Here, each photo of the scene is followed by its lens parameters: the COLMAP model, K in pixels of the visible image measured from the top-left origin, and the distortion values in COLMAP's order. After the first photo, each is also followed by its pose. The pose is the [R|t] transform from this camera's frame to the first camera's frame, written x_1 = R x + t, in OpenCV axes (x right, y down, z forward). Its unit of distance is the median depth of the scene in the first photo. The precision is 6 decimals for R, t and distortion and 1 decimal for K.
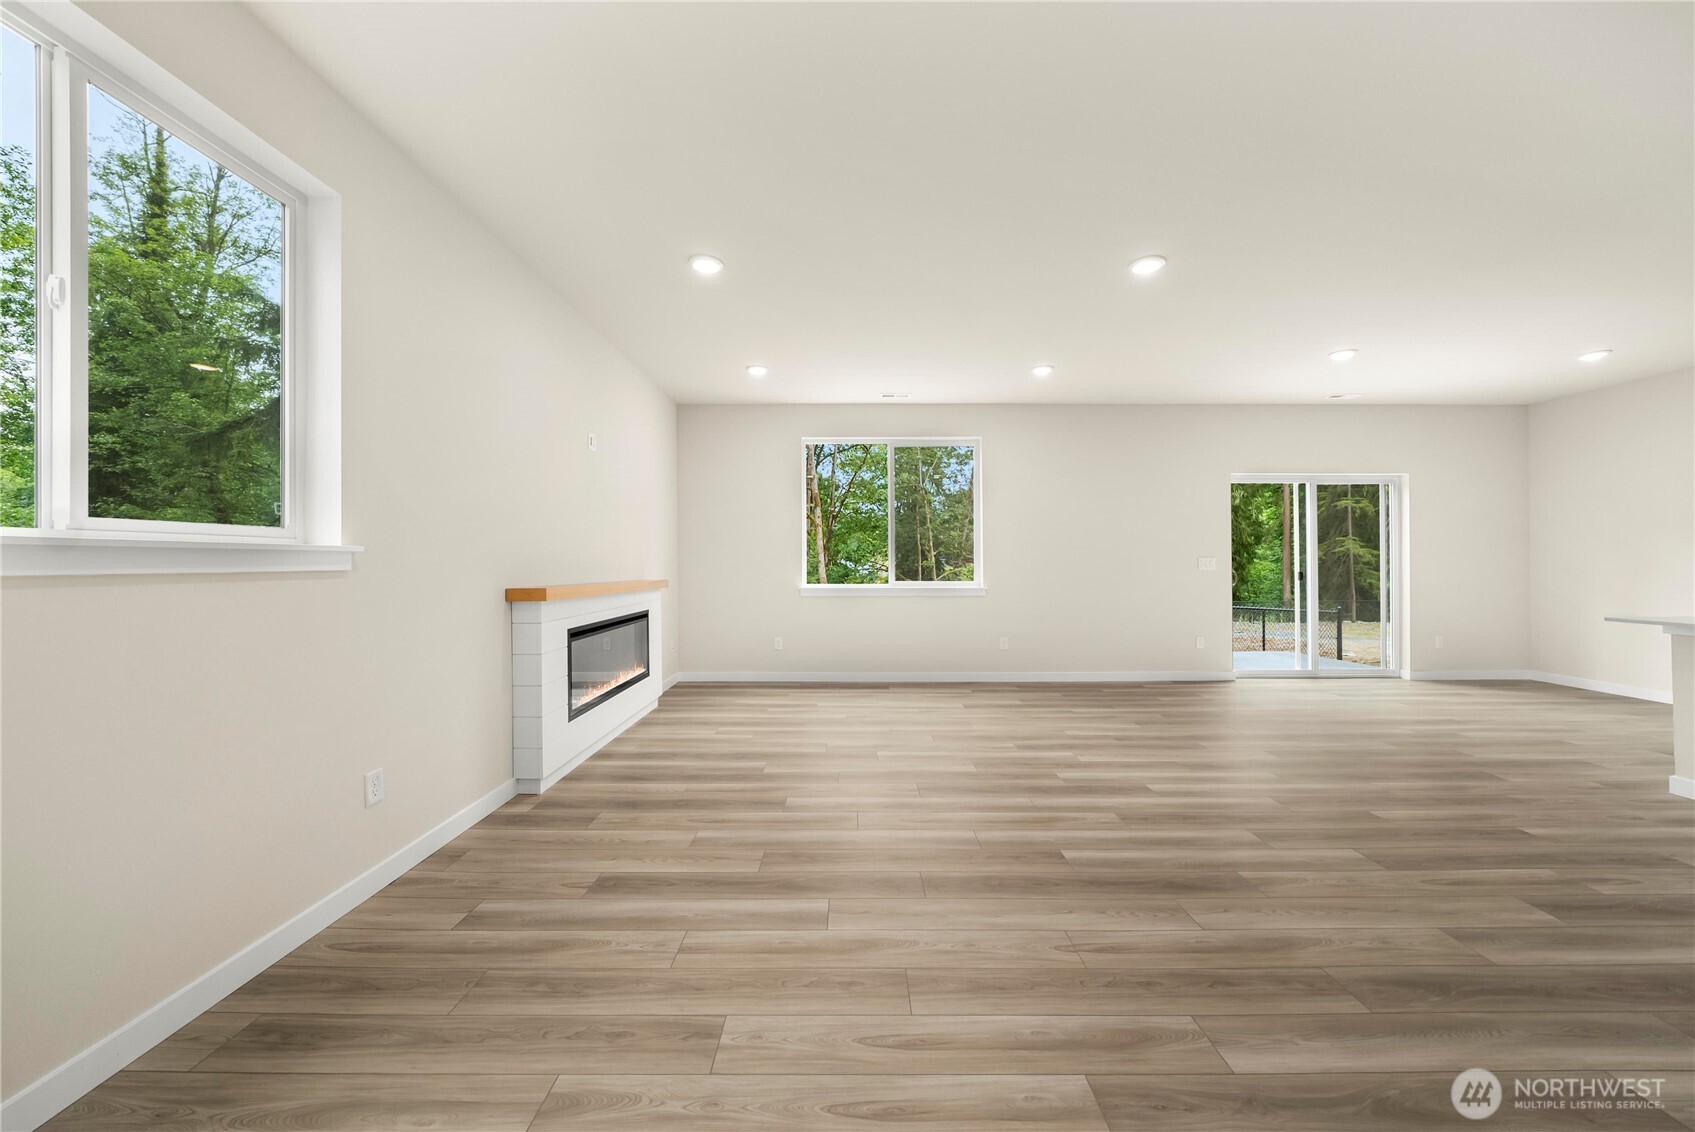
lens RADIAL K [[591.9, 0, 848.8], [0, 591.9, 560.4], [0, 0, 1]] dist [-0.001036, -0.000150]
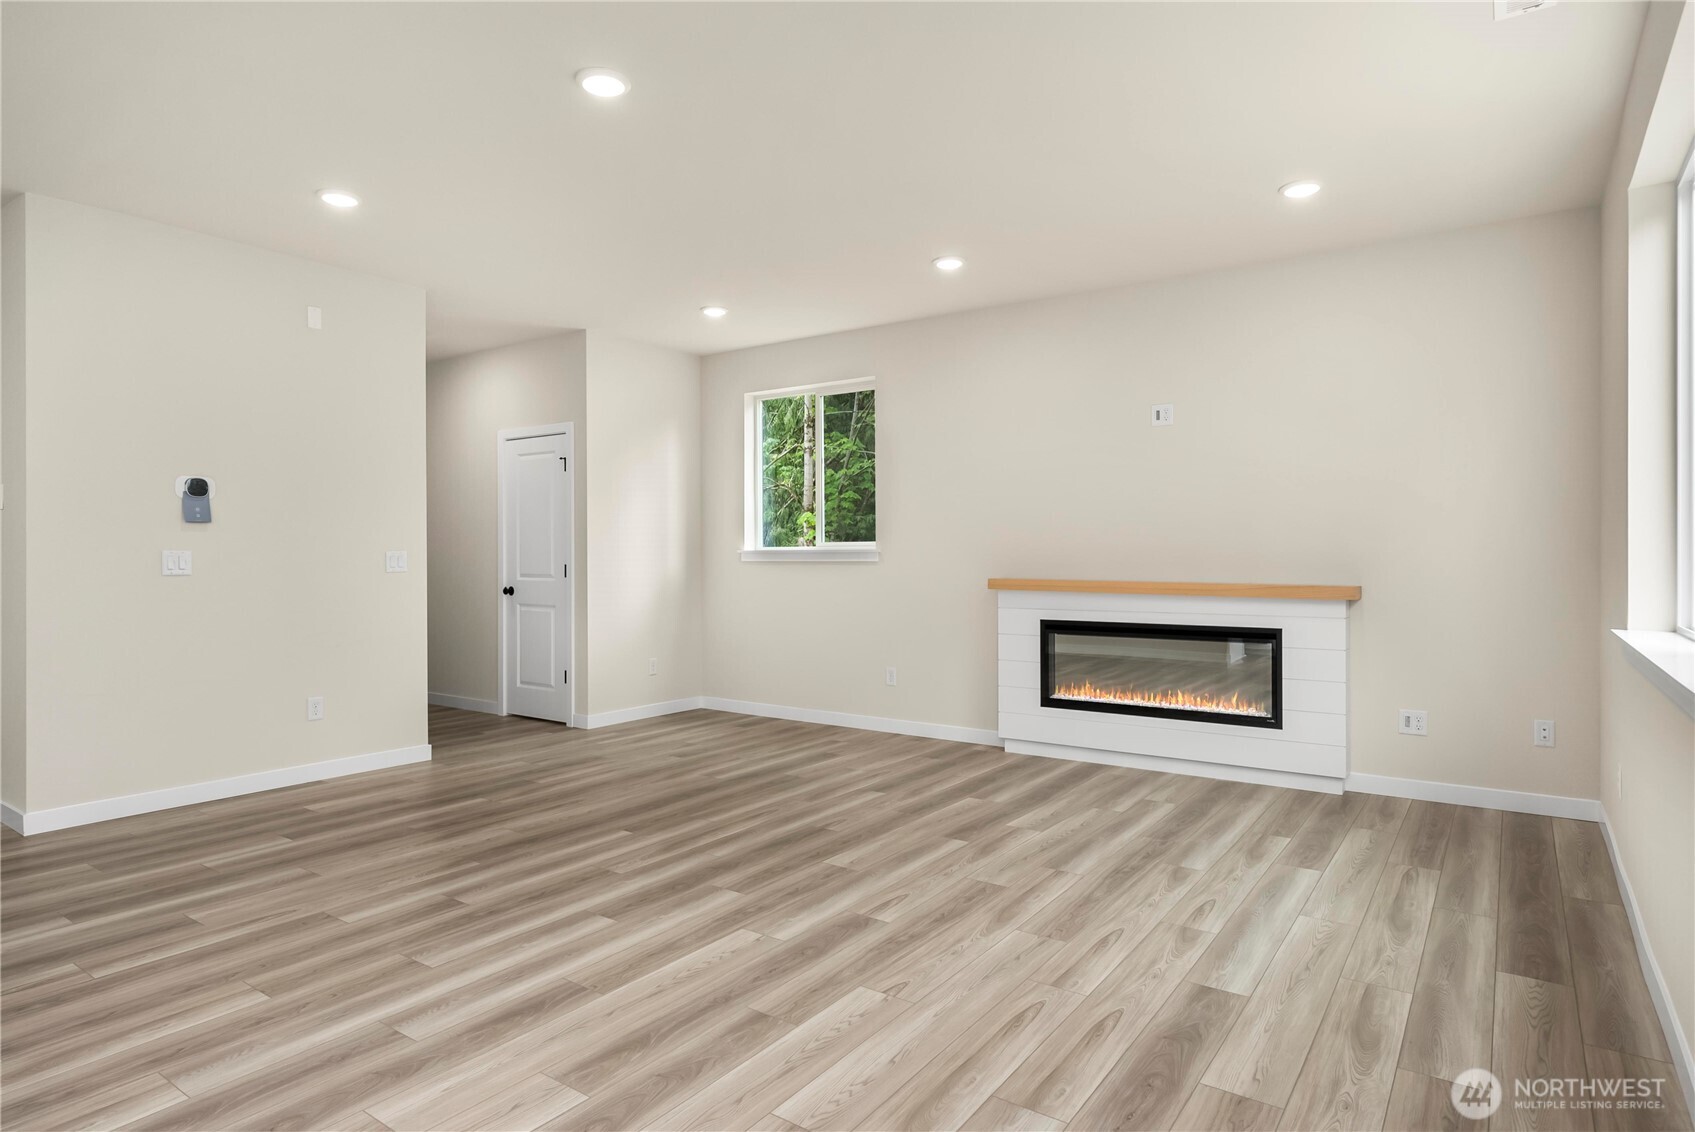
lens RADIAL K [[934.8, 0, 863.5], [0, 934.8, 551.4], [0, 0, 1]] dist [0.001335, 0.000702]
pose [[-0.567028, -0.005139, -0.823683, 1.173676], [0.002300, 0.999967, -0.007822, 0.004187], [0.823695, -0.006330, -0.566997, 1.790755]]
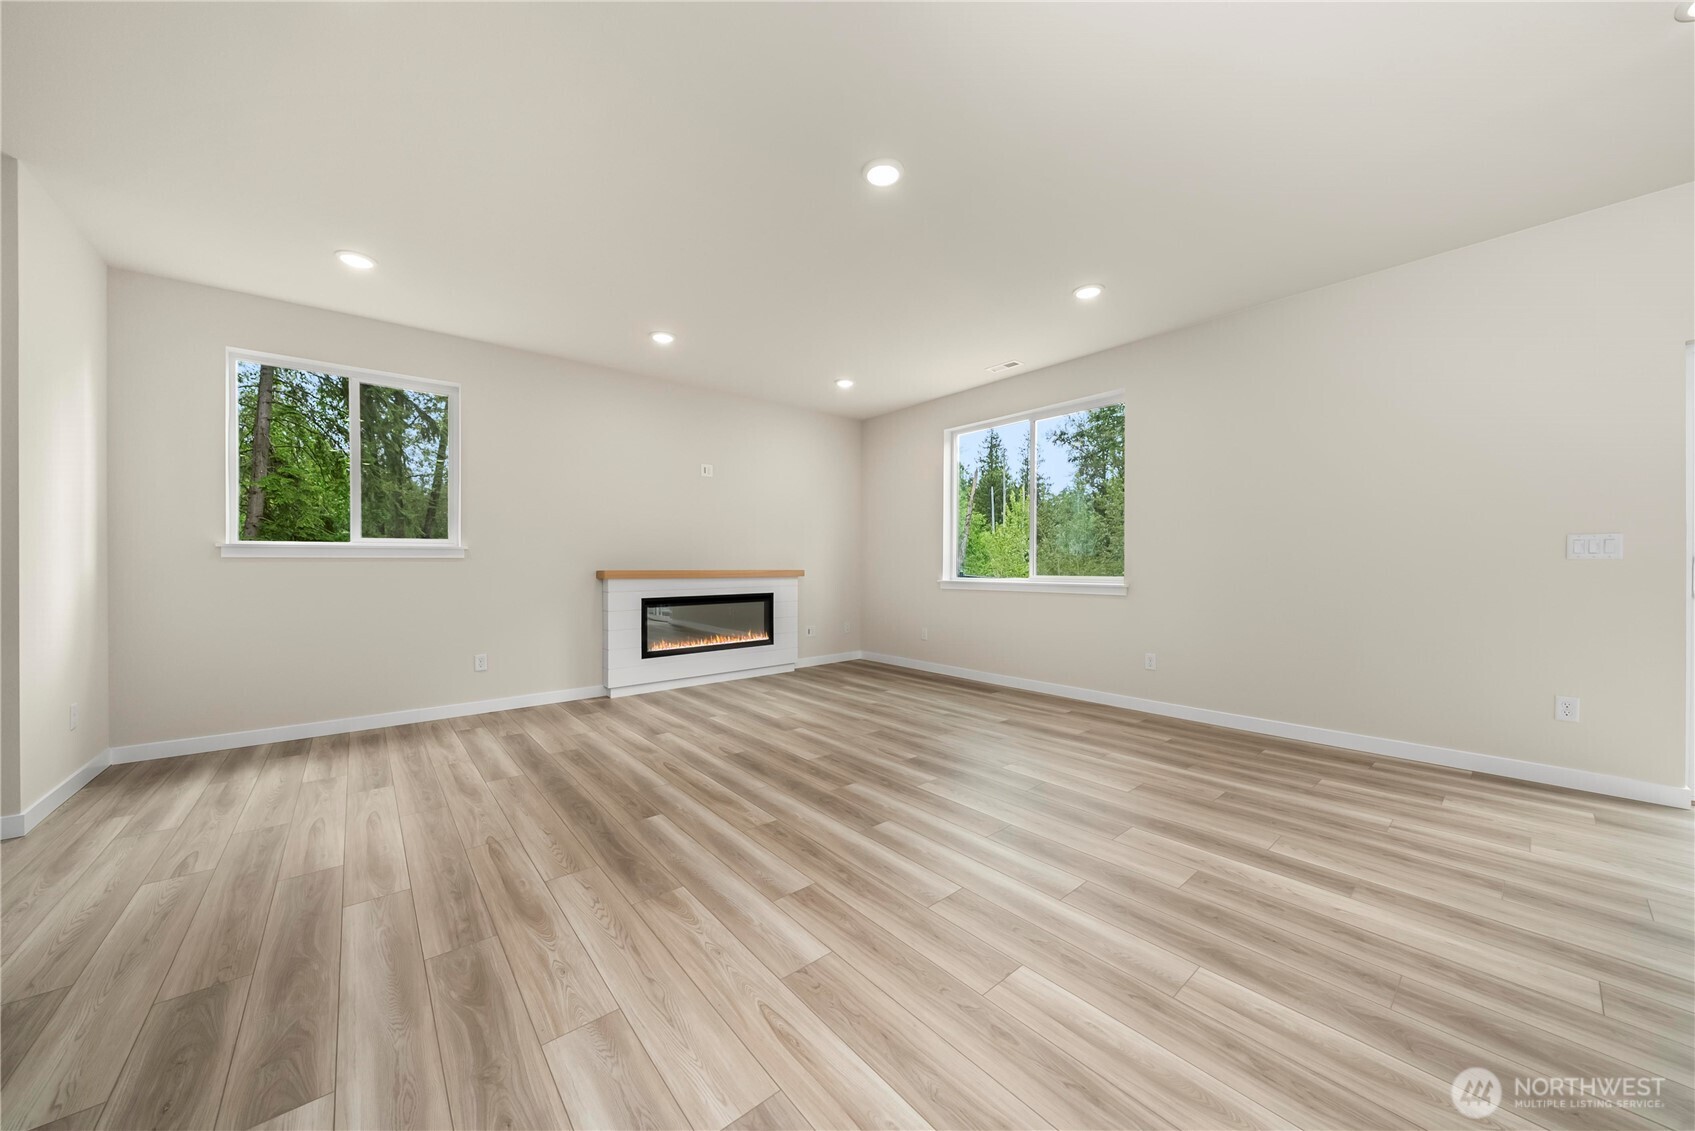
lens RADIAL K [[582.2, 0, 846.1], [0, 582.2, 579.5], [0, 0, 1]] dist [0.000512, 0.000136]
pose [[0.640532, 0.018115, -0.767717, 1.084391], [0.007351, 0.999531, 0.029718, 0.026634], [0.767896, -0.024679, 0.640099, 0.464778]]
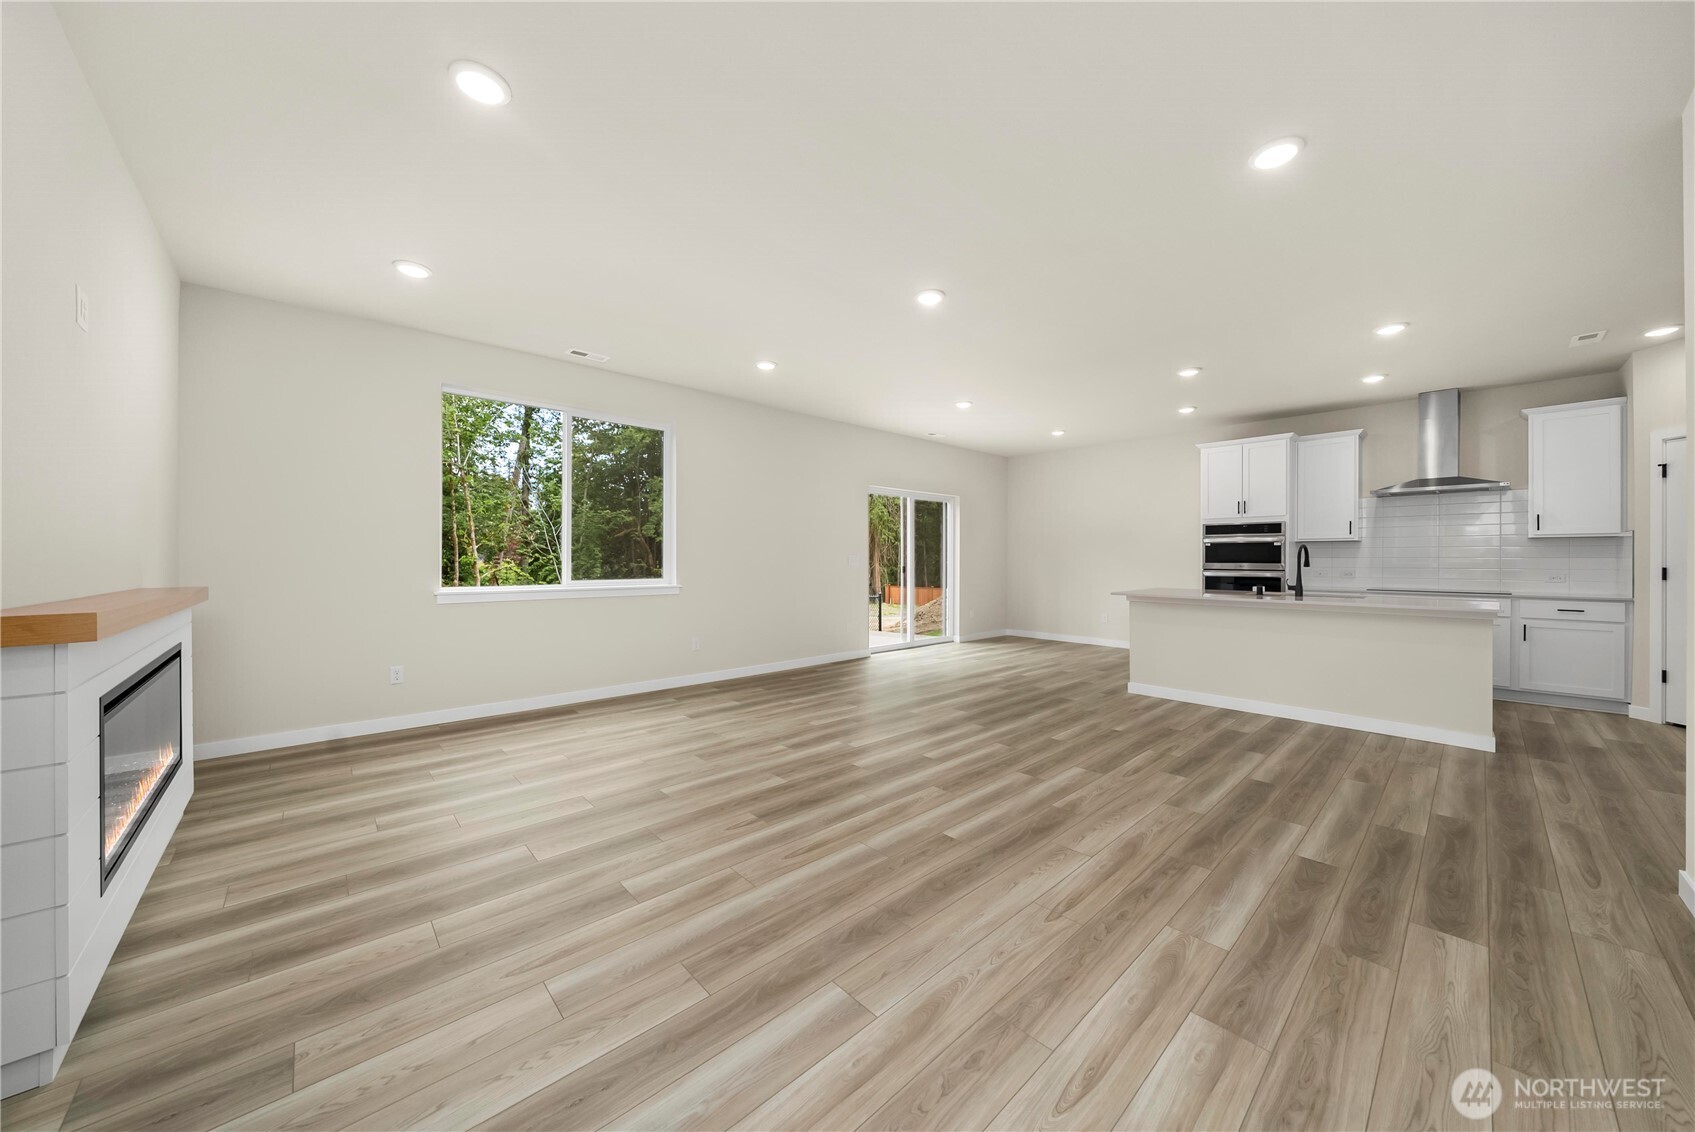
lens RADIAL K [[591.9, 0, 848.8], [0, 591.9, 560.4], [0, 0, 1]] dist [-0.001036, -0.000150]
pose [[0.735465, 0.001196, 0.677561, -0.371755], [-0.005796, 0.999973, 0.004527, 0.003983], [-0.677537, -0.007257, 0.735452, 0.273160]]
